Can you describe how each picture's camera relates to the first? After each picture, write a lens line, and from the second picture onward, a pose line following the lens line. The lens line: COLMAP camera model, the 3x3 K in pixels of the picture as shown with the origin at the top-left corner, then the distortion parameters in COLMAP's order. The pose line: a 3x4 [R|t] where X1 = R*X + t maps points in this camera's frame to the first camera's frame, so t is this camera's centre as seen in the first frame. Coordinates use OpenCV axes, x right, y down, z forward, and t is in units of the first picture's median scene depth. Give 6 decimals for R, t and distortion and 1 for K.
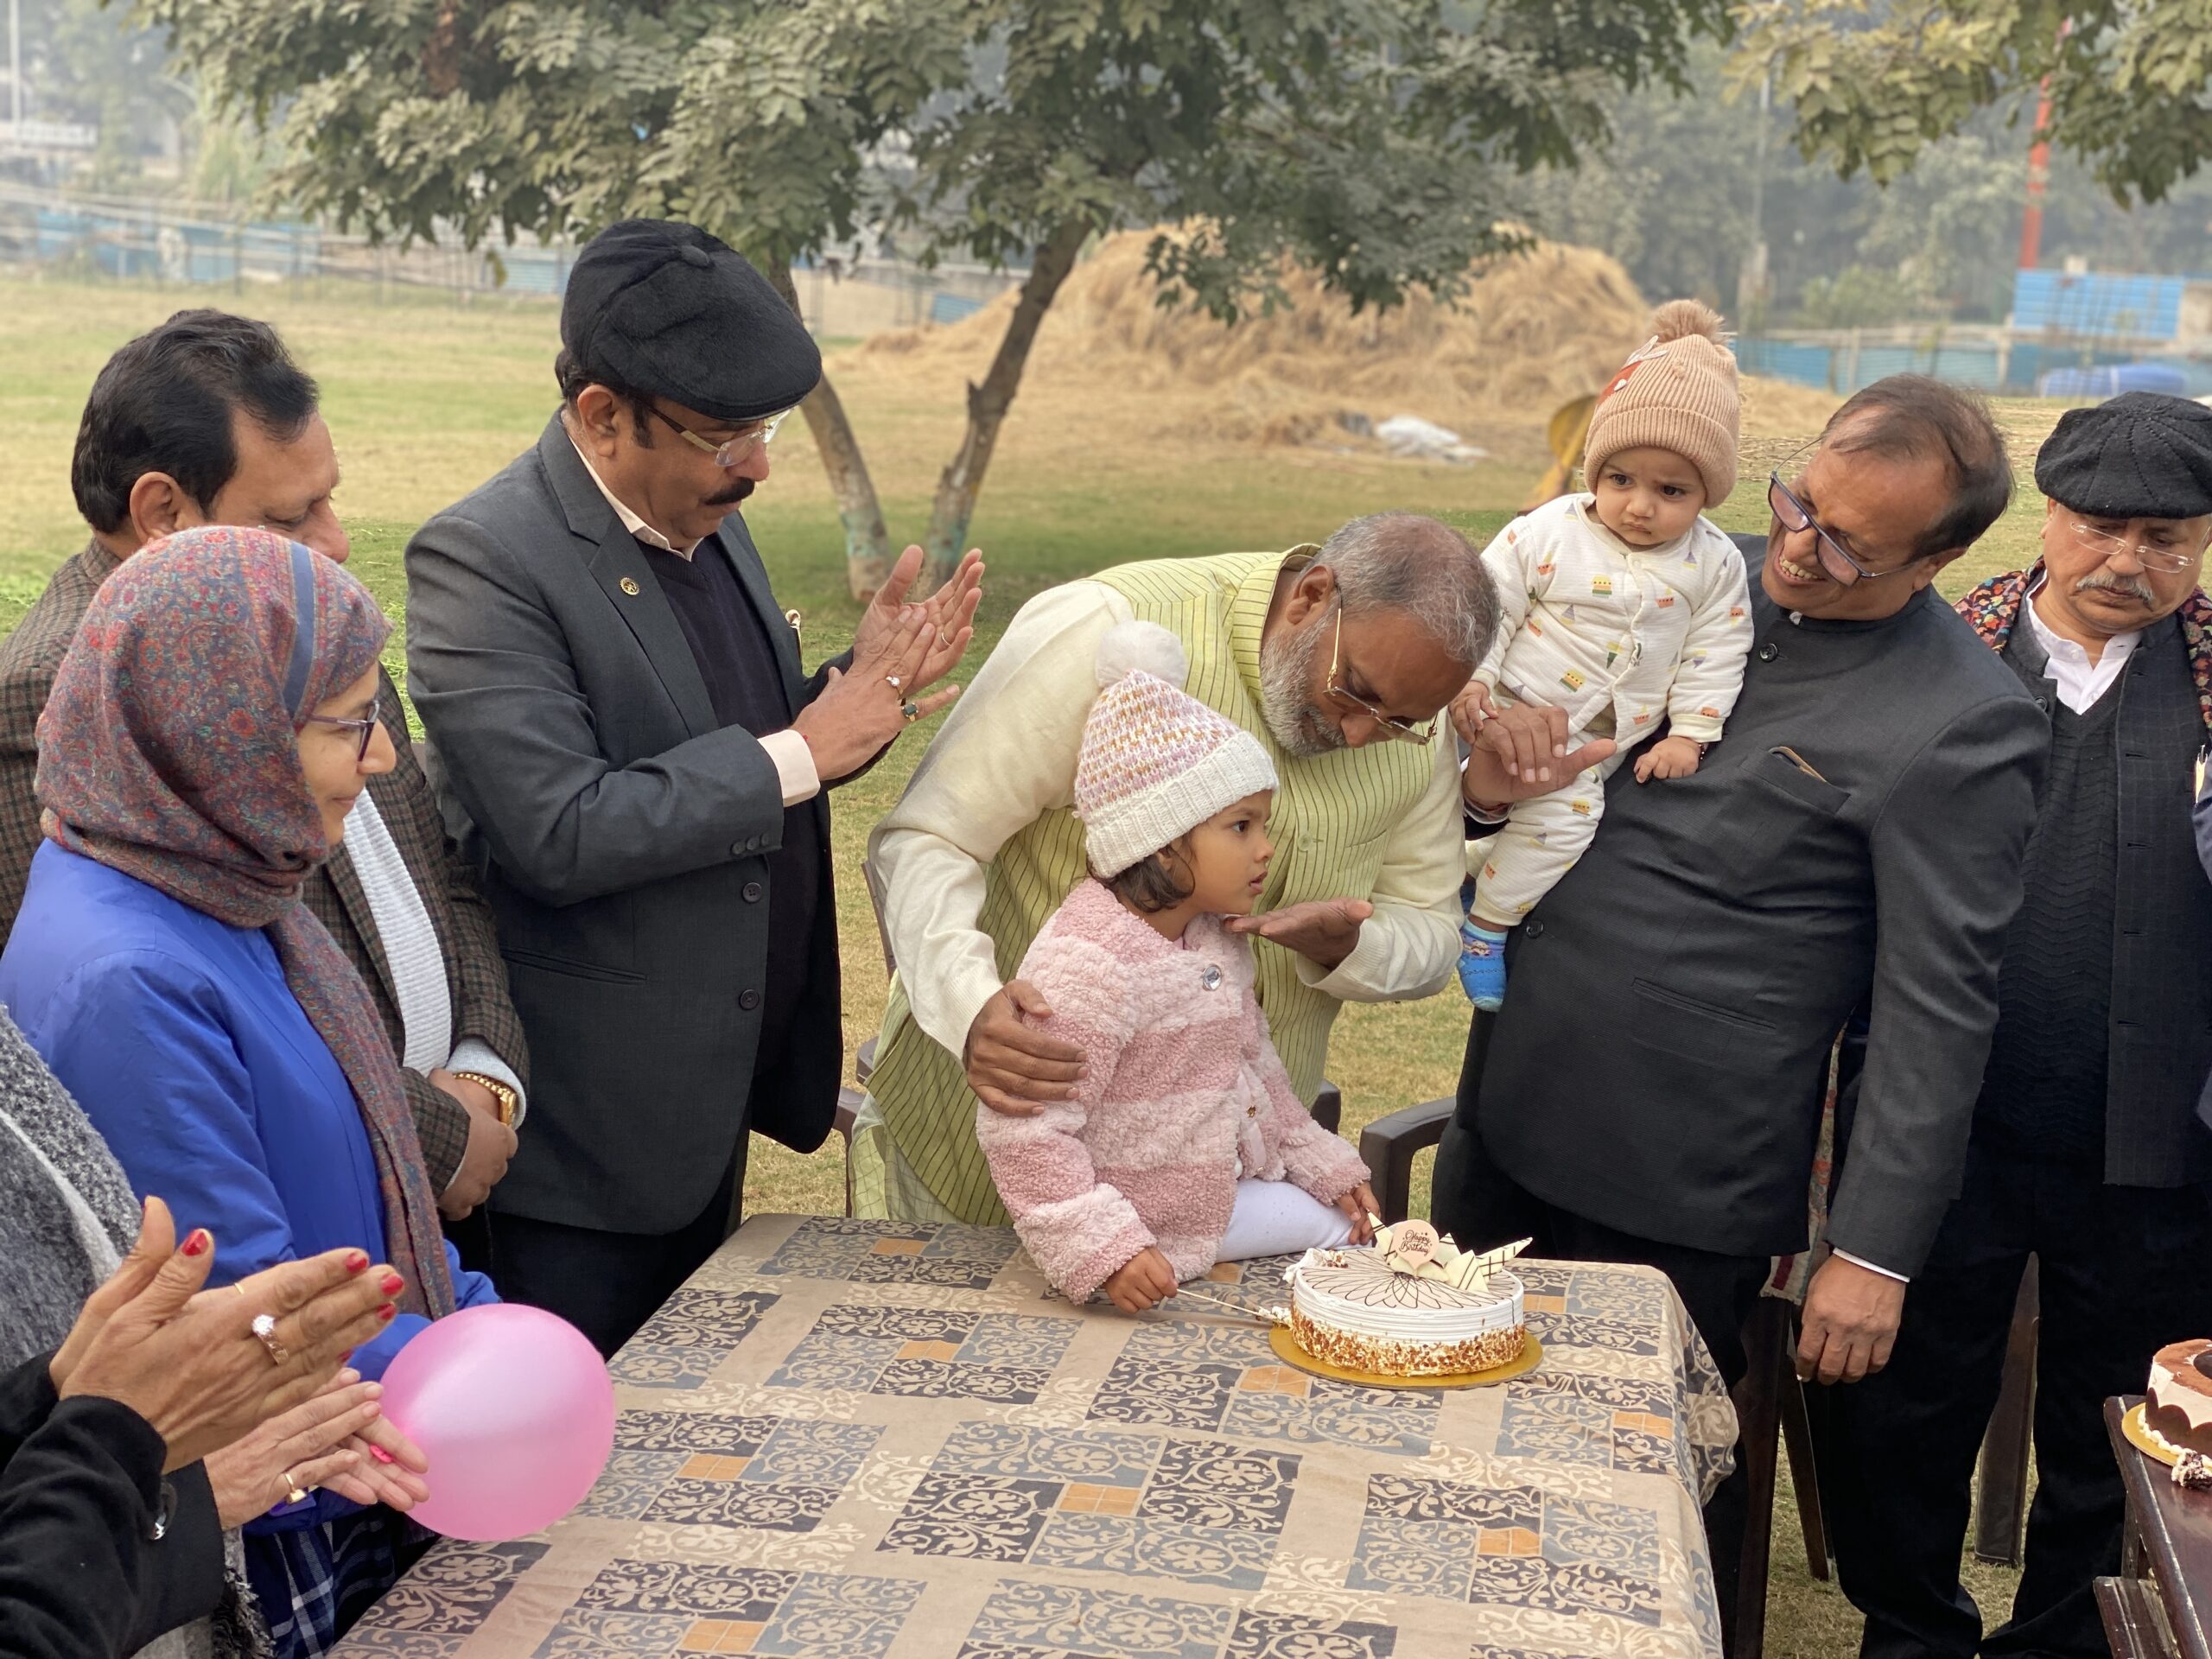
lens RADIAL K [[3392.4, 0, 1122.4], [0, 3392.4, 836.3], [0, 0, 1]] dist [0.133347, 0.000000]
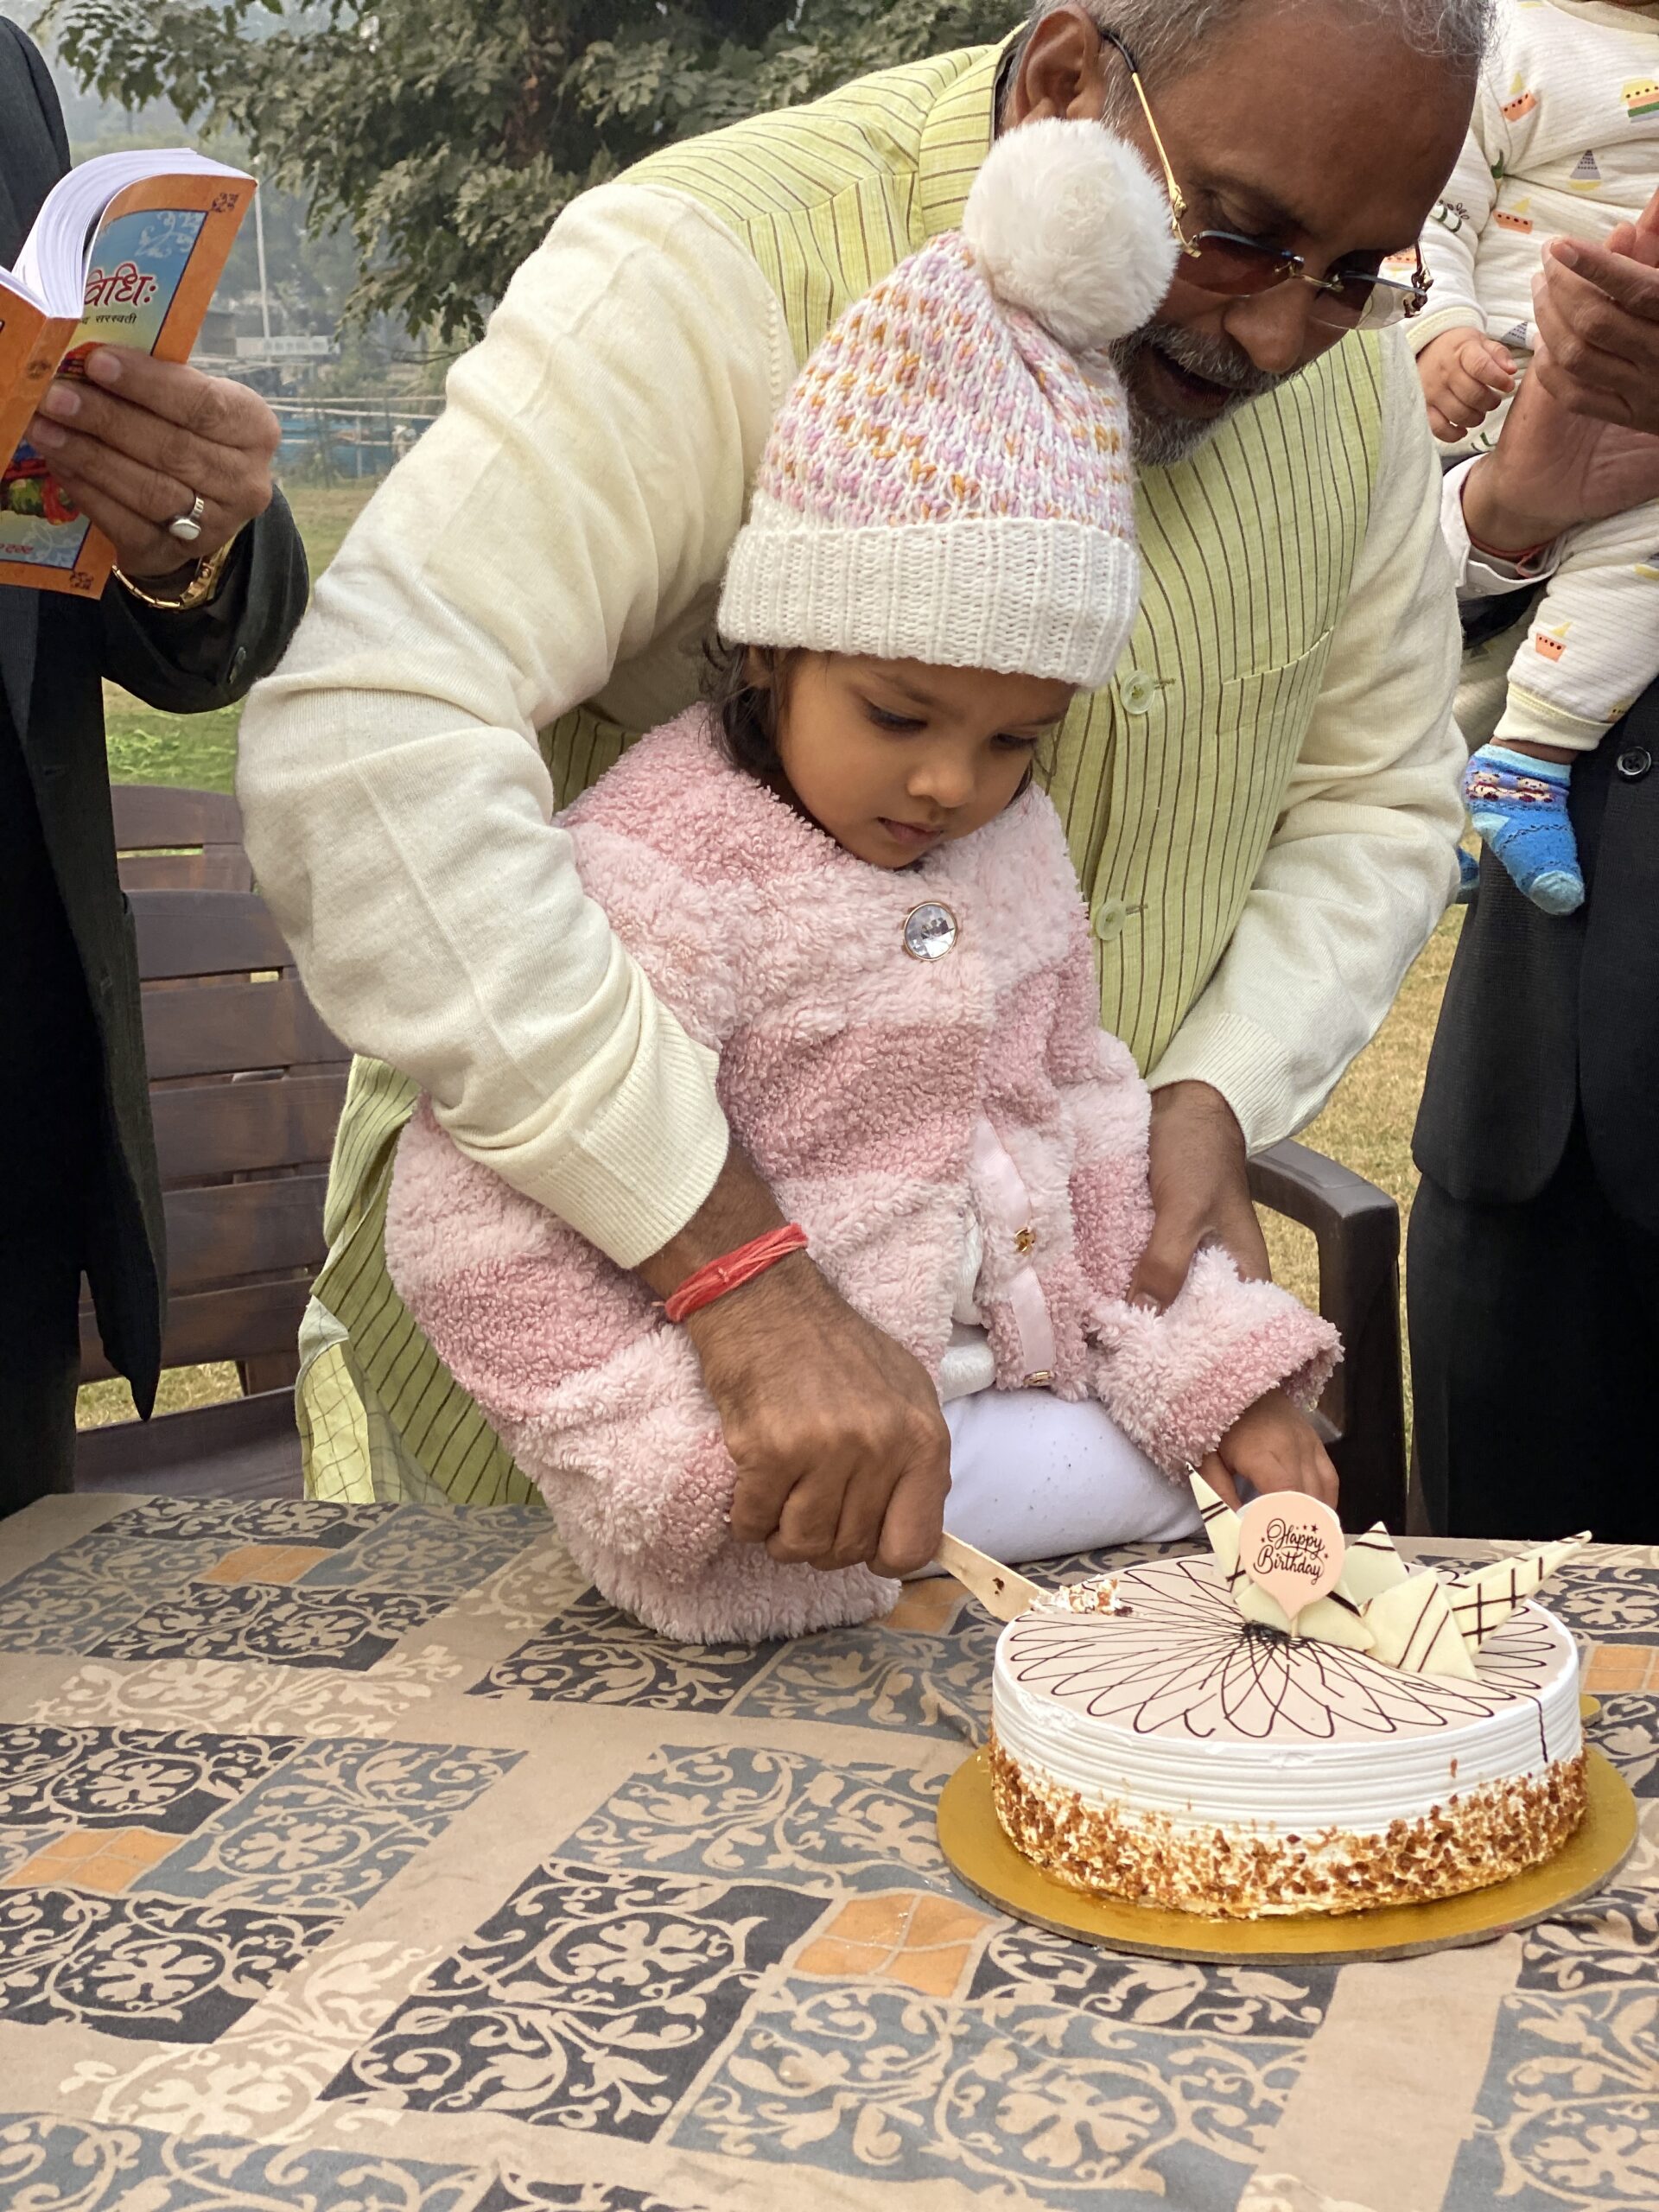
lens RADIAL K [[3392.4, 0, 835.9], [0, 3392.4, 1129.6], [0, 0, 1]] dist [0.133347, 0.000000]
pose [[0.983418, -0.055798, -0.172553, 0.106455], [0.062350, 0.997516, 0.032781, 0.055137], [0.170296, -0.042996, 0.984455, 0.611123]]
